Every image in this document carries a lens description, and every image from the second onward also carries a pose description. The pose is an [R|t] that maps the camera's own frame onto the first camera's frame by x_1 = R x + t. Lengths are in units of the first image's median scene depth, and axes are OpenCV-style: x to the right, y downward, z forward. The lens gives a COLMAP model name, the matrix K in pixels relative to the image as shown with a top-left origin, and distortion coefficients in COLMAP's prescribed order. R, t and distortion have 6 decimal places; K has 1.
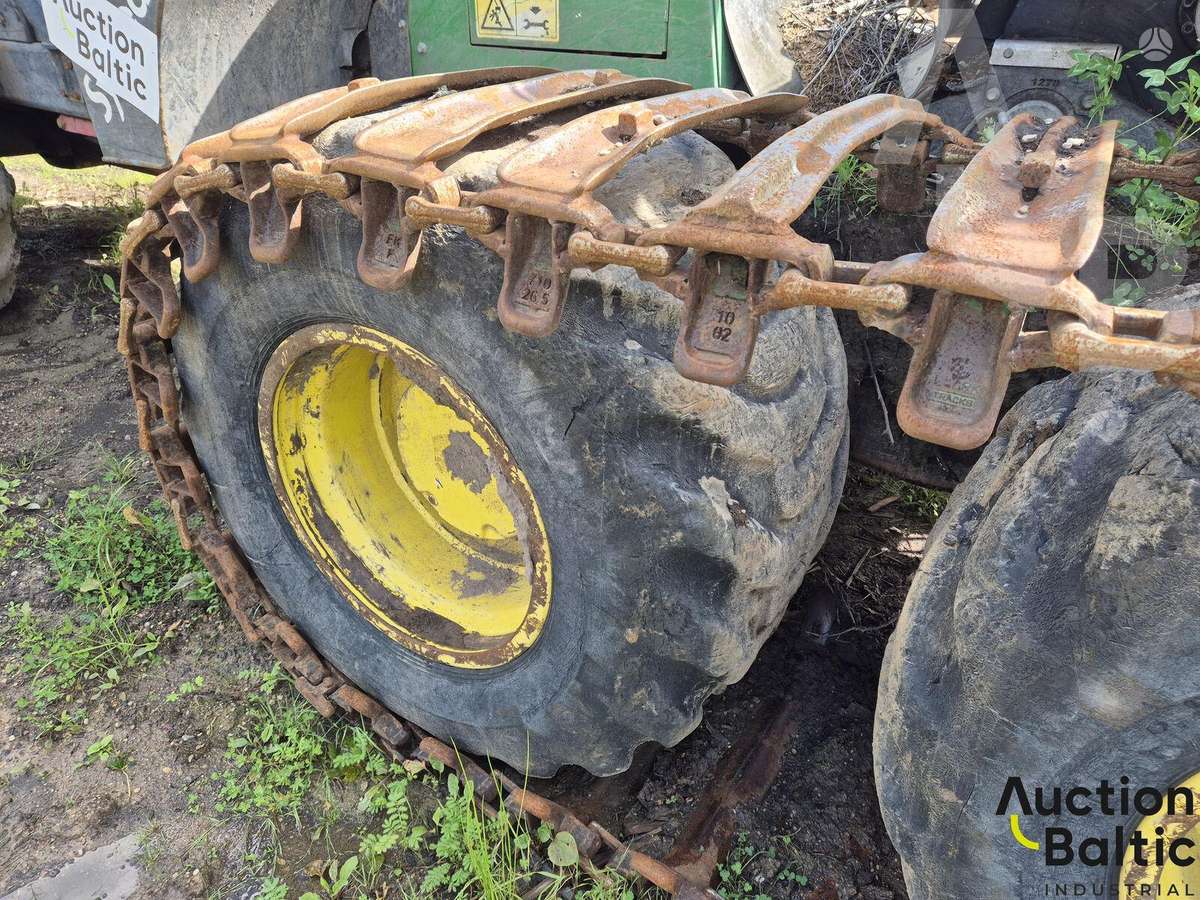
lens RADIAL K [[796.2, 0, 600.3], [0, 796.2, 458.2], [0, 0, 1]] dist [0.047433, -0.039485]
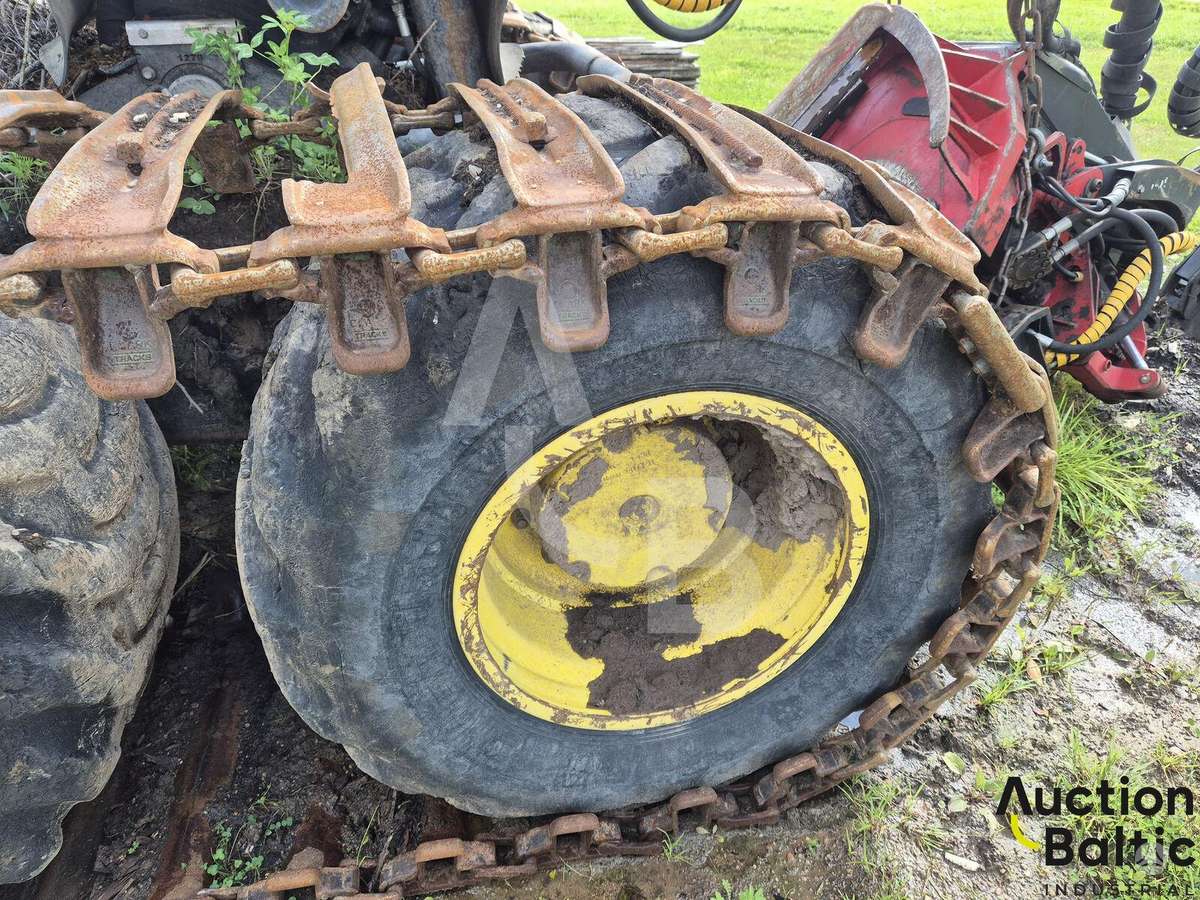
lens RADIAL K [[796.2, 0, 602.2], [0, 796.2, 444.5], [0, 0, 1]] dist [0.047433, -0.039485]
pose [[0.694017, -0.386786, 0.607238, 0.102345], [0.373869, 0.914413, 0.155146, 0.069162], [-0.615275, 0.119353, 0.779225, -0.176190]]
